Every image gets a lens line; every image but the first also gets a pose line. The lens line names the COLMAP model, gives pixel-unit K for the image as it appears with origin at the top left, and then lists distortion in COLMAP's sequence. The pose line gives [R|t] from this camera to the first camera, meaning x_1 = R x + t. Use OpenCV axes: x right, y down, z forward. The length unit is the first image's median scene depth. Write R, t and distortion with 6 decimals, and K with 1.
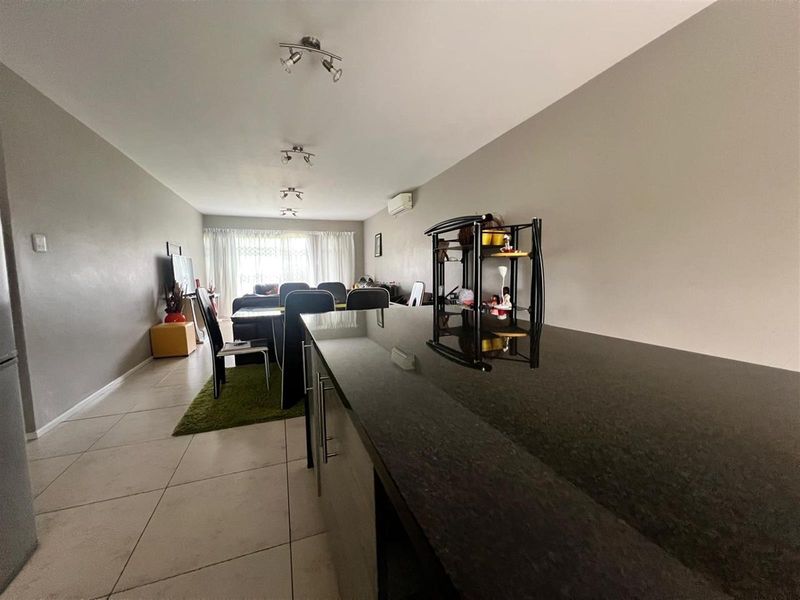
lens RADIAL K [[314.7, 0, 400.0], [0, 314.7, 300.0], [0, 0, 1]] dist [0.000451, -0.000141]
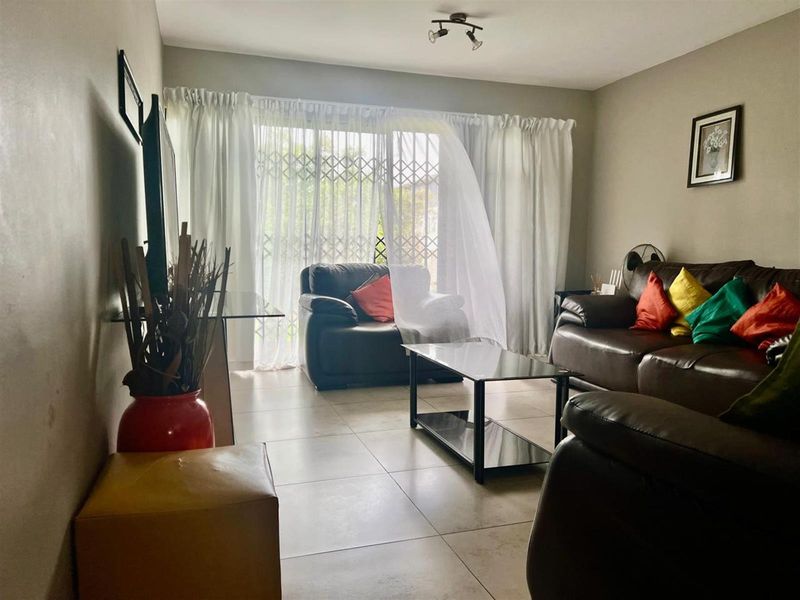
lens RADIAL K [[598.0, 0, 400.0], [0, 598.0, 300.0], [0, 0, 1]] dist [0.009458, 0.000639]
pose [[0.998715, 0.018864, -0.047047, -0.330988], [-0.019686, 0.999660, -0.017081, -0.006602], [0.046709, 0.017985, 0.998747, 0.382188]]
